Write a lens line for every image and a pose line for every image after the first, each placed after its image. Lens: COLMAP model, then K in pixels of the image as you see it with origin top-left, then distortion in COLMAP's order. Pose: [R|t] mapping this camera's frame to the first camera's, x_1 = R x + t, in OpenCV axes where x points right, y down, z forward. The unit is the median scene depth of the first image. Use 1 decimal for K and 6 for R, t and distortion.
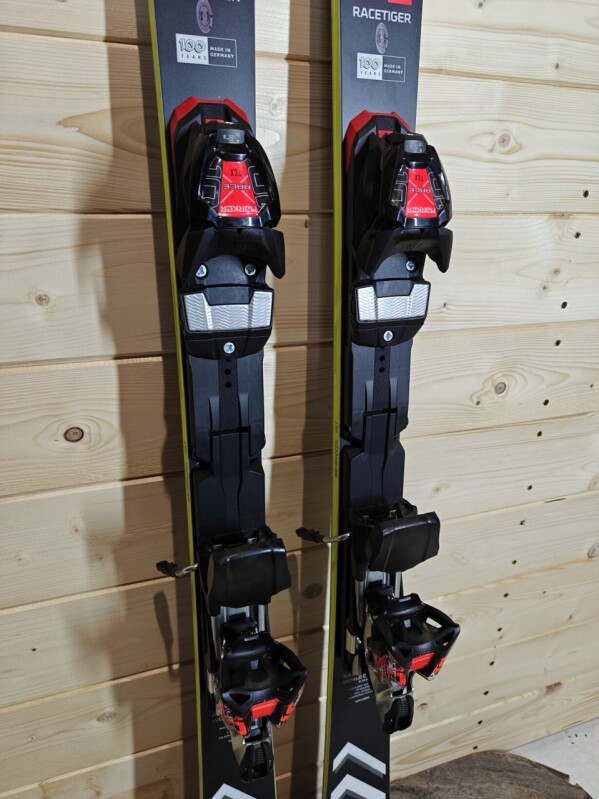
lens RADIAL K [[572.7, 0, 299.5], [0, 572.7, 399.5], [0, 0, 1]] dist [0.000798, -0.001027]
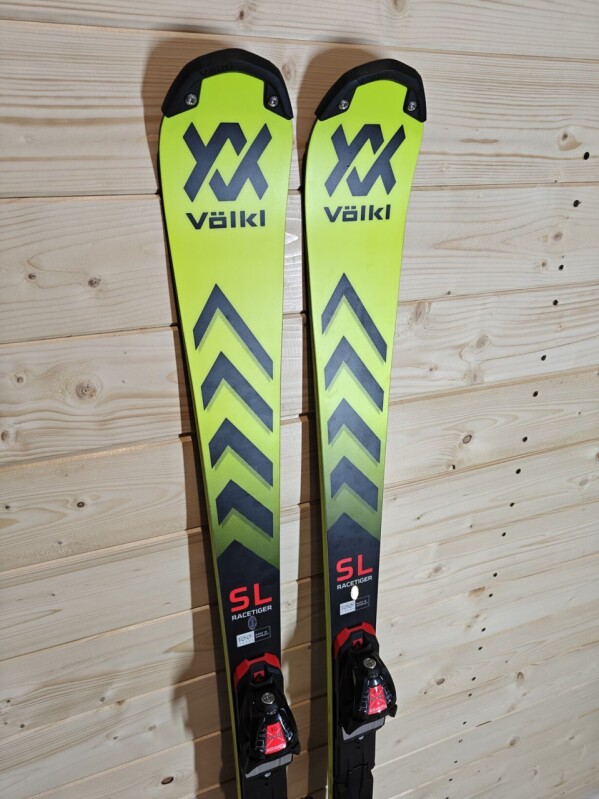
lens RADIAL K [[572.7, 0, 299.5], [0, 572.7, 399.5], [0, 0, 1]] dist [0.000798, -0.001027]
pose [[0.999696, -0.019229, 0.015457, -0.024775], [0.018021, 0.997033, 0.074842, -1.013478], [-0.016851, -0.074540, 0.997076, -0.479992]]
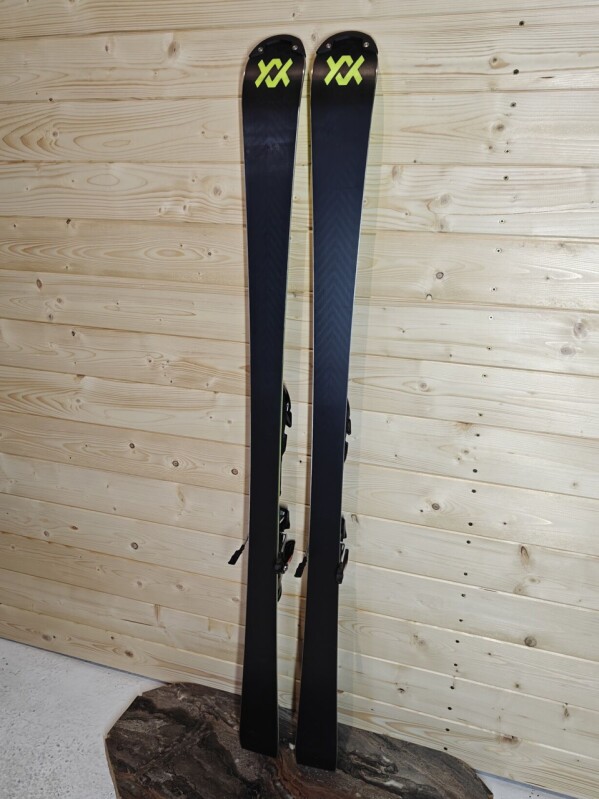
lens RADIAL K [[693.9, 0, 299.5], [0, 693.9, 399.5], [0, 0, 1]] dist [0.003963, -0.009949]
pose [[0.764126, 0.187942, -0.617081, 1.541807], [-0.226907, 0.973791, 0.015607, -0.337307], [0.603841, 0.128095, 0.786745, -1.205730]]
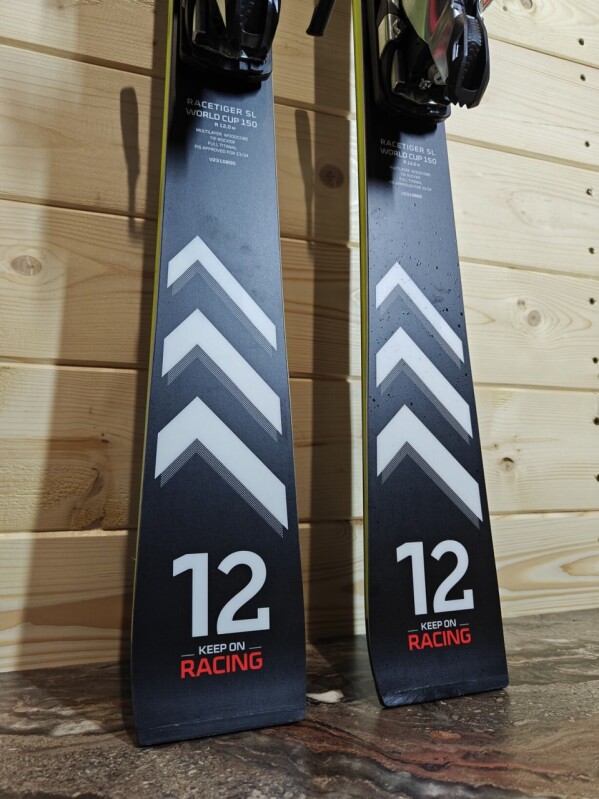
lens RADIAL K [[587.6, 0, 299.5], [0, 587.6, 399.5], [0, 0, 1]] dist [0.002740, -0.001037]
pose [[0.999755, -0.022015, -0.002399, -0.027876], [0.018420, 0.886806, -0.461774, 1.143596], [0.012293, 0.461617, 0.886994, 0.538181]]
